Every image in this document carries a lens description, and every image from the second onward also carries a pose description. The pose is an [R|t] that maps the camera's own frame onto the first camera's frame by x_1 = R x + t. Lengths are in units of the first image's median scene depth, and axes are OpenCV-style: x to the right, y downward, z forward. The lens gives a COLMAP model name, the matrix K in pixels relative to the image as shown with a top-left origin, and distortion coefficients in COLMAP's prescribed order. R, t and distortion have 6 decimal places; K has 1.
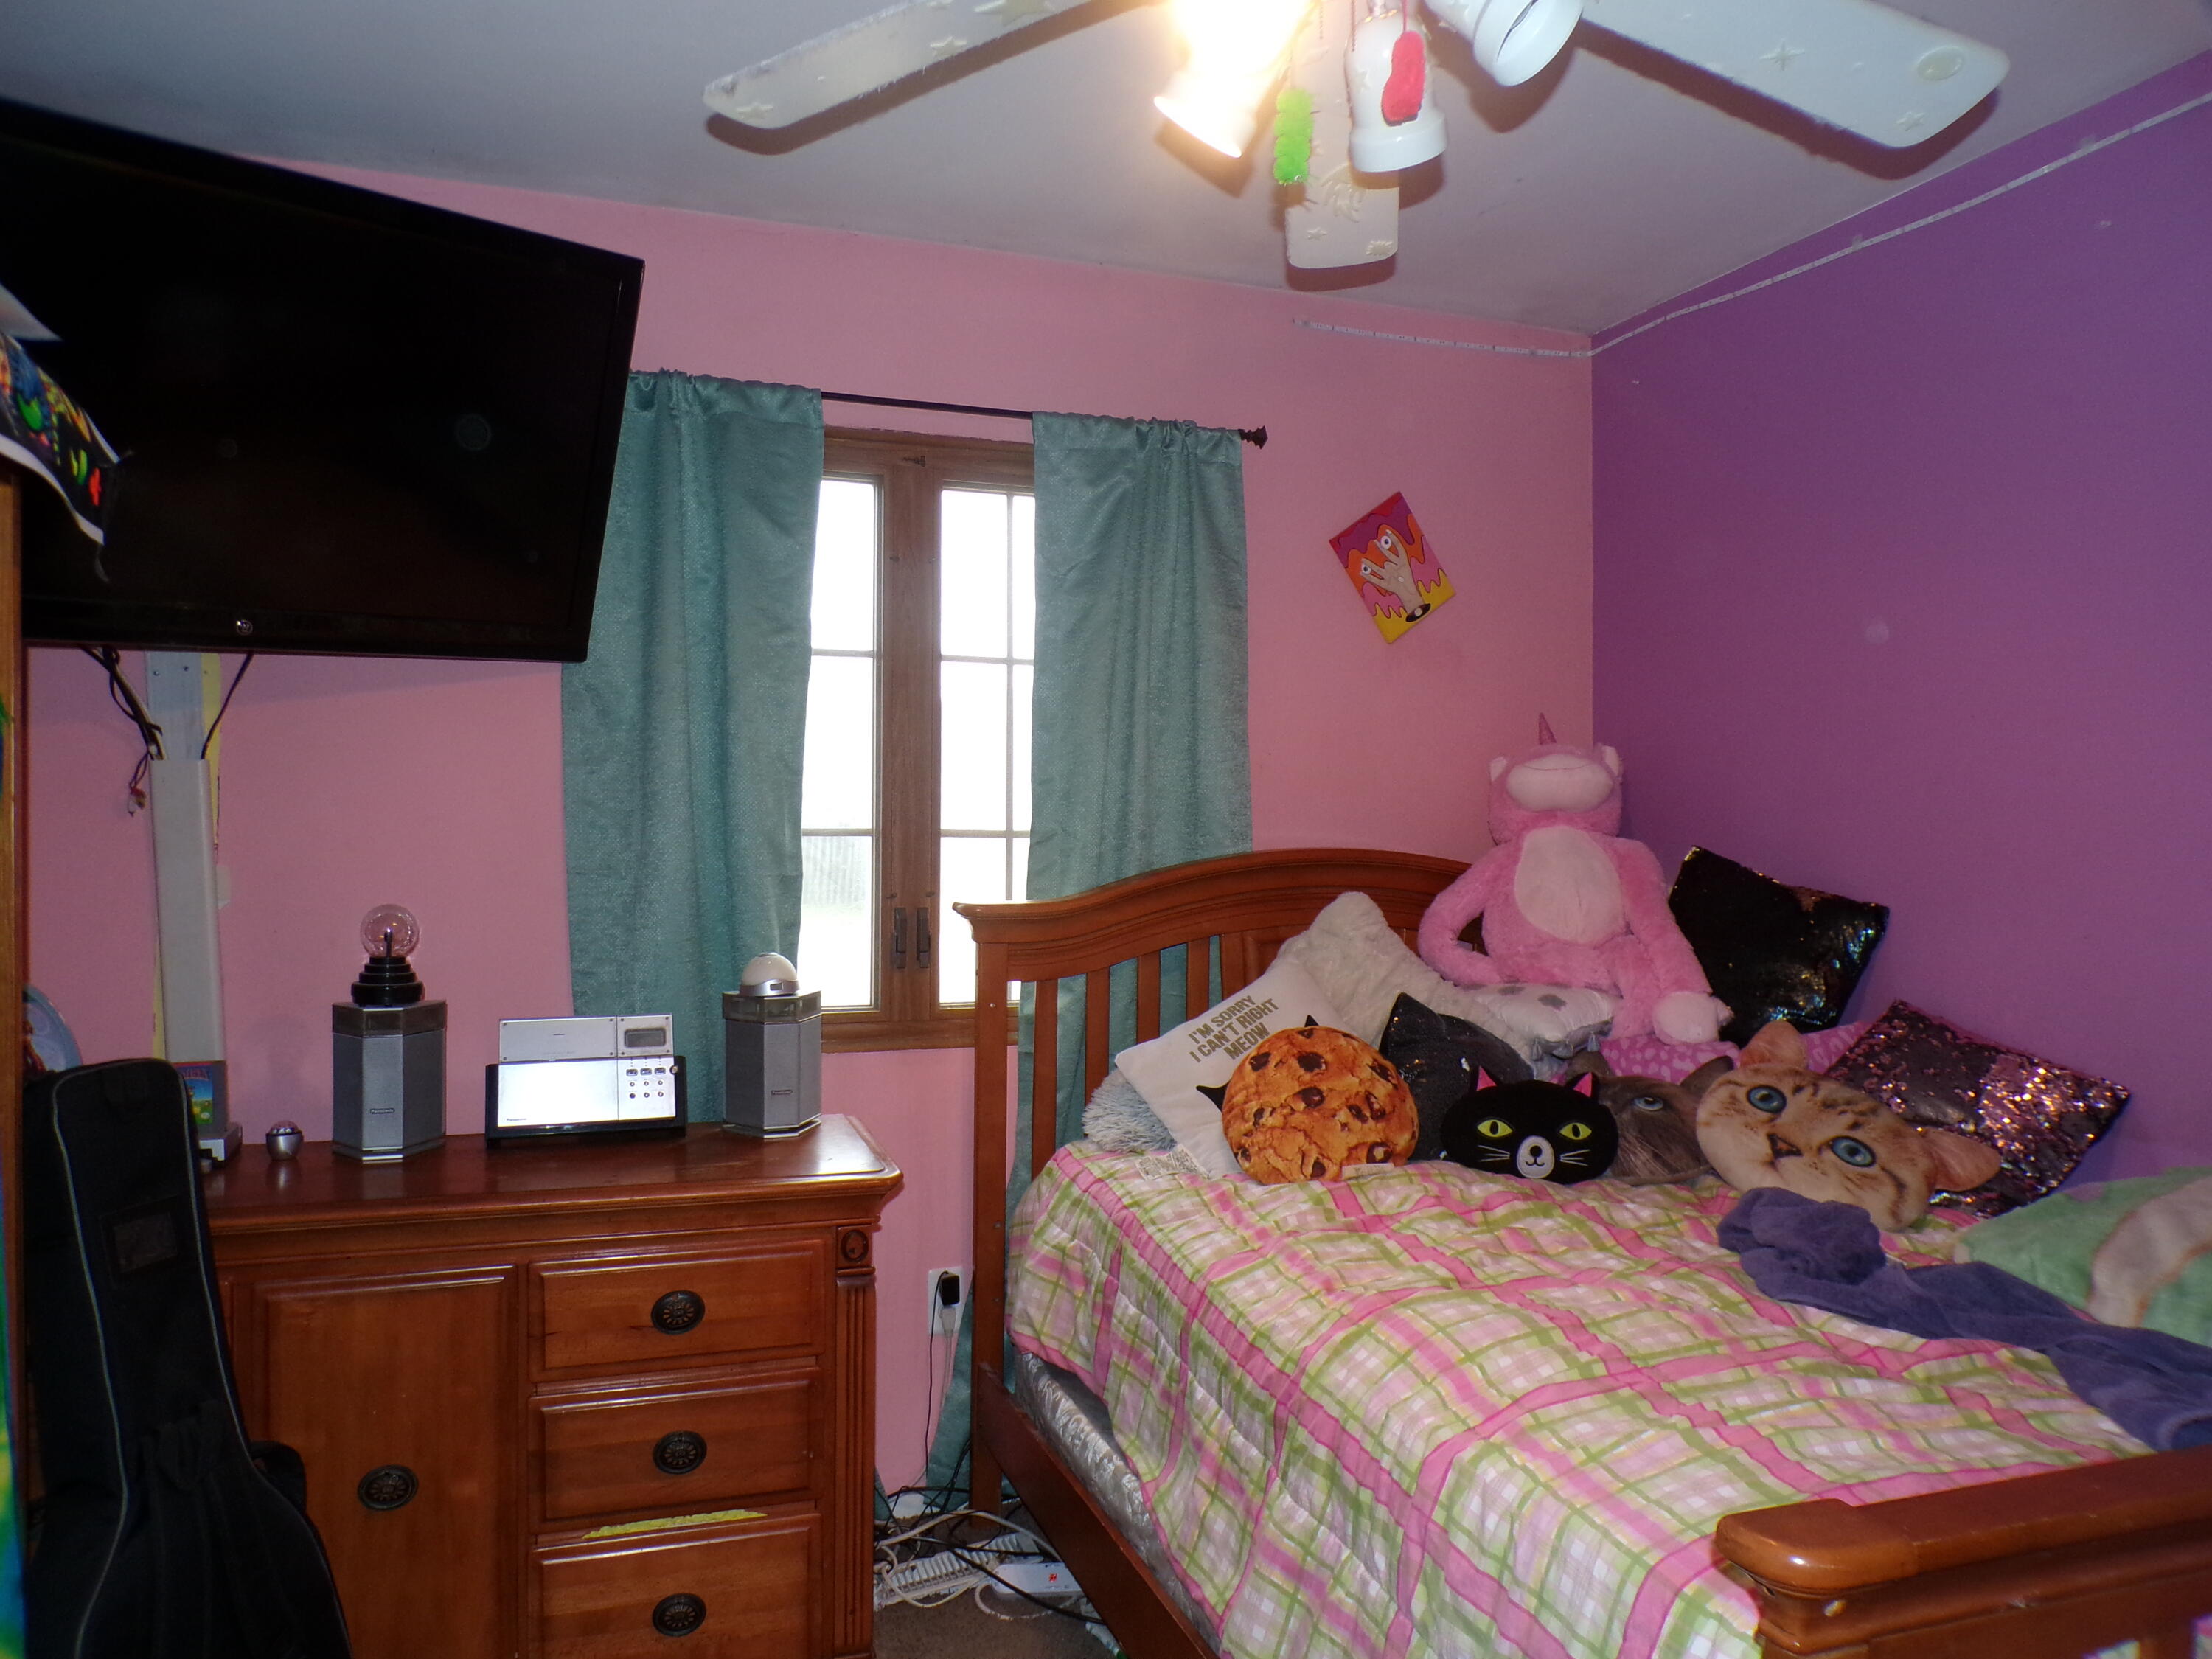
lens RADIAL K [[1479.9, 0, 1074.5], [0, 1479.9, 834.4], [0, 0, 1]] dist [-0.040511, 0.018251]
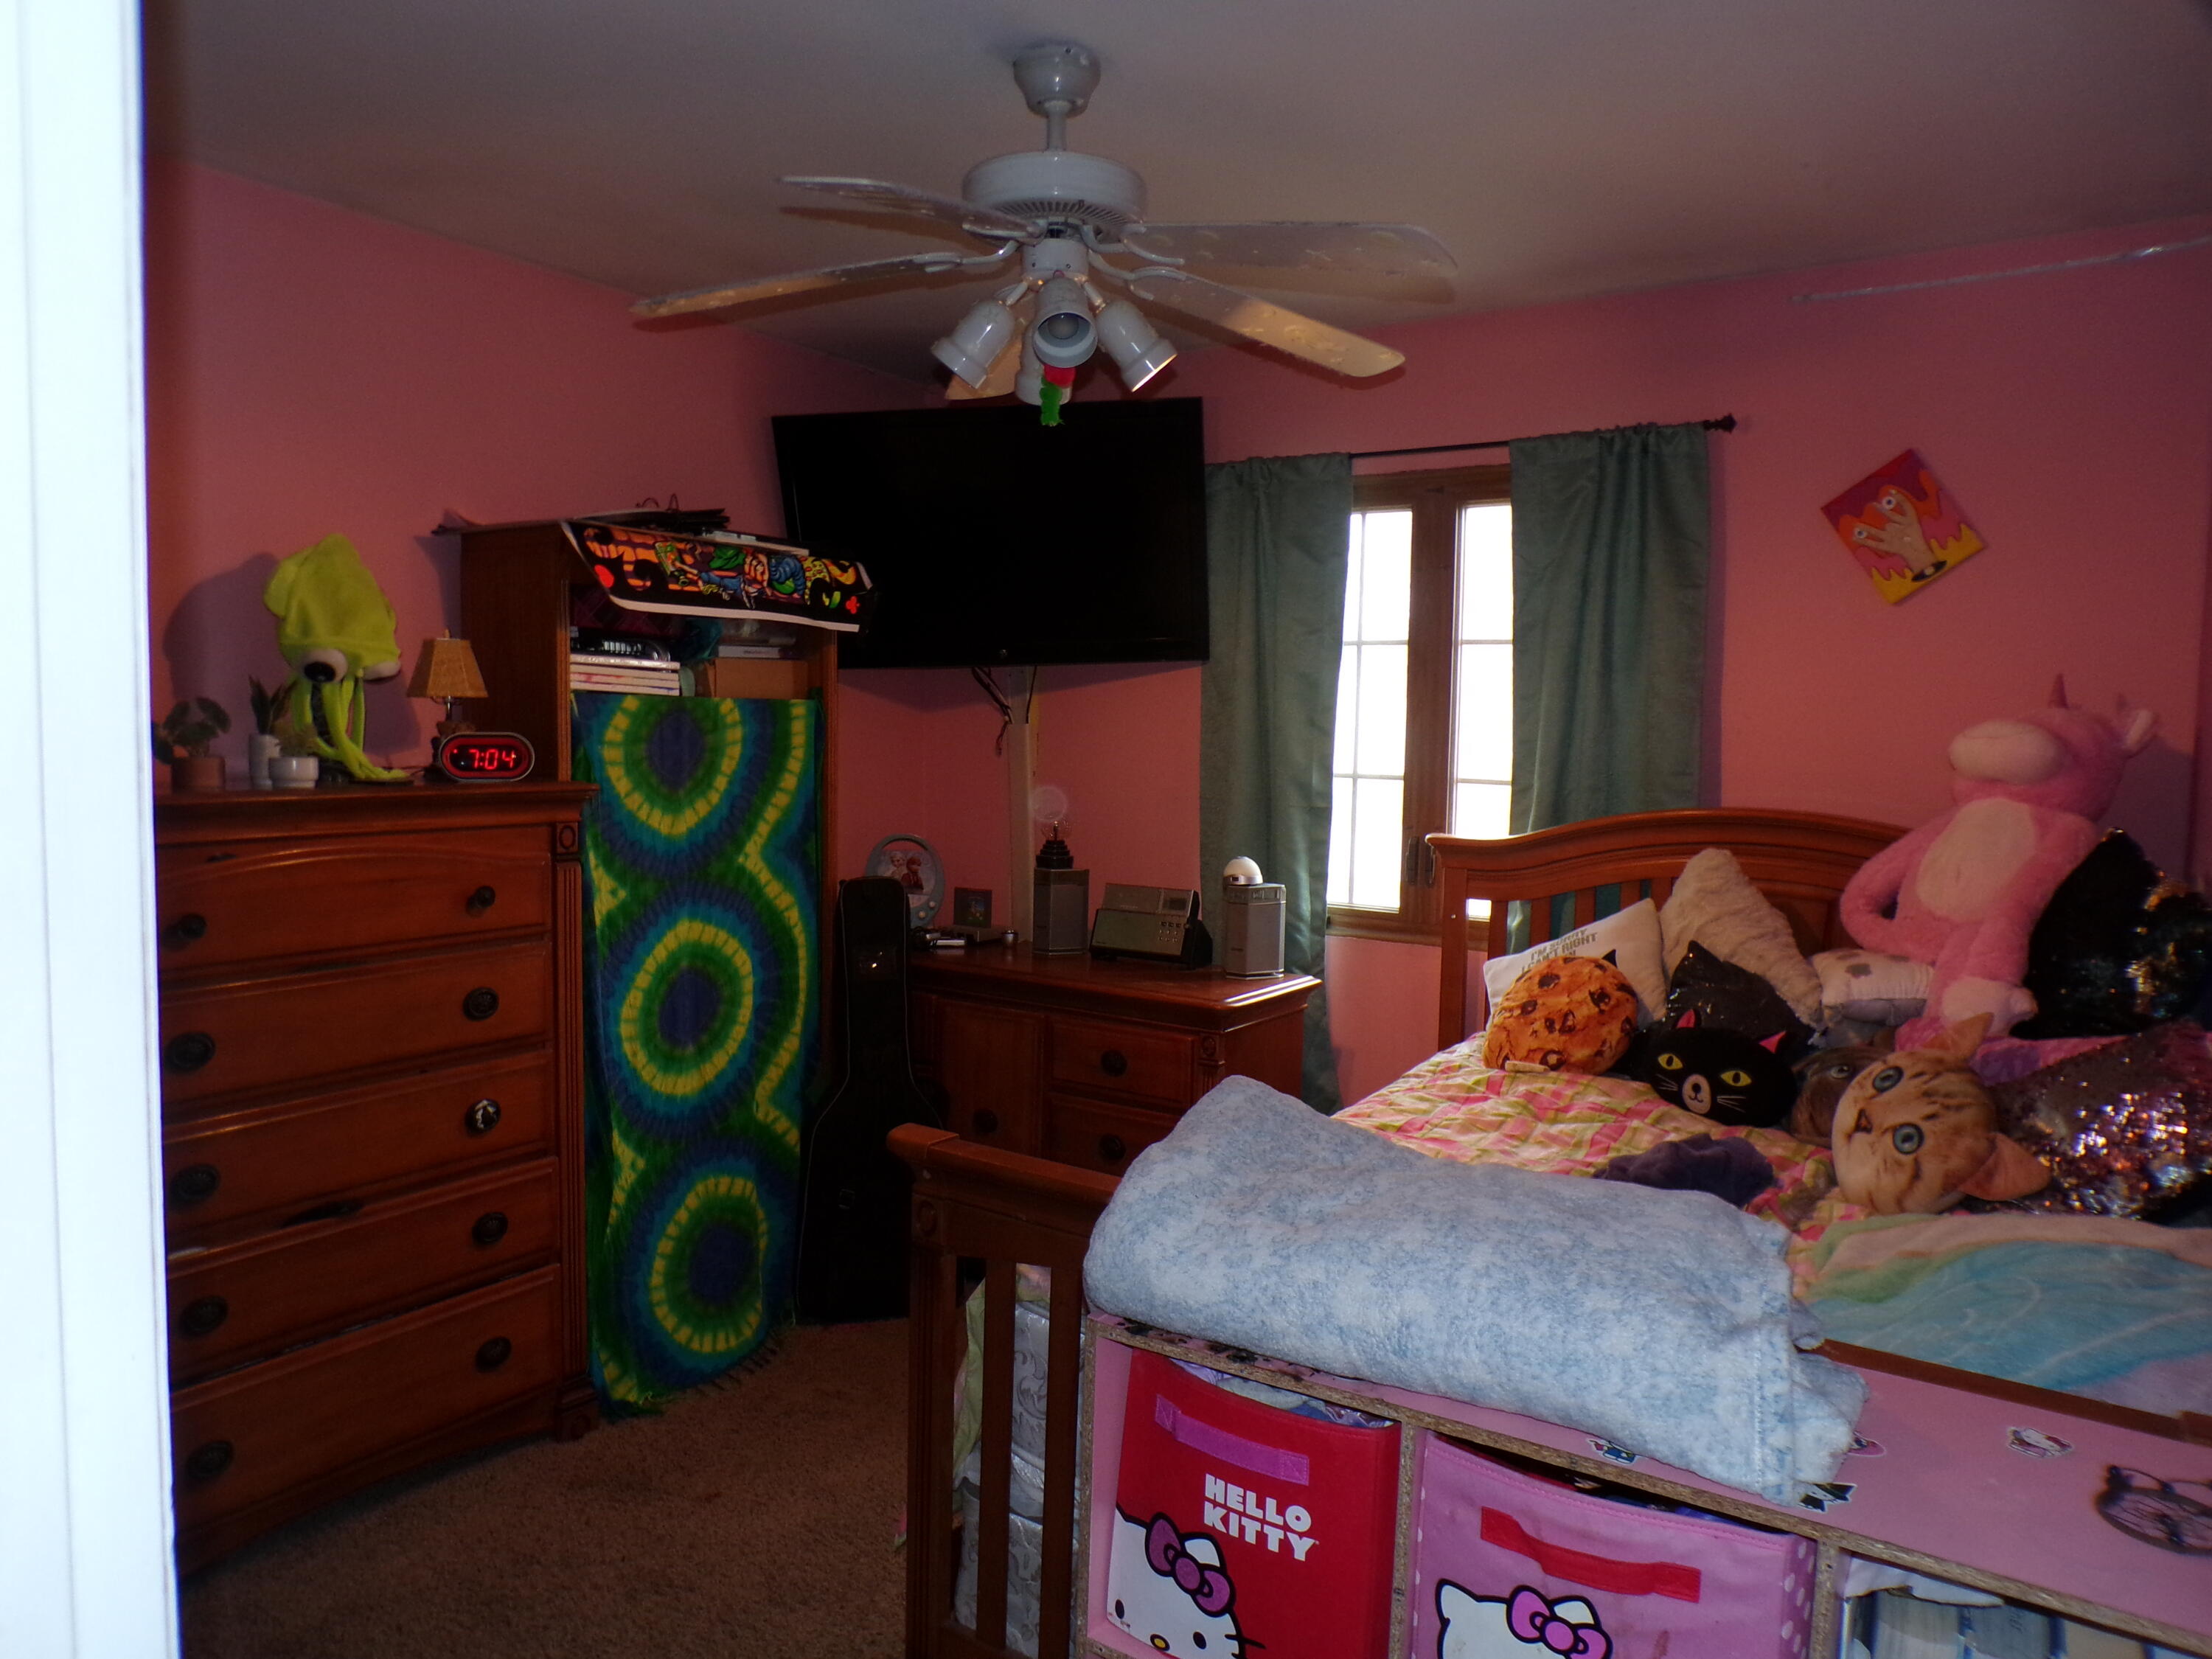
lens RADIAL K [[1479.9, 0, 1074.5], [0, 1479.9, 834.4], [0, 0, 1]] dist [-0.040511, 0.018251]
pose [[0.601829, 0.066226, -0.795874, 0.743407], [-0.022760, 0.997573, 0.065800, -0.031340], [0.798300, -0.021486, 0.601876, -0.031466]]
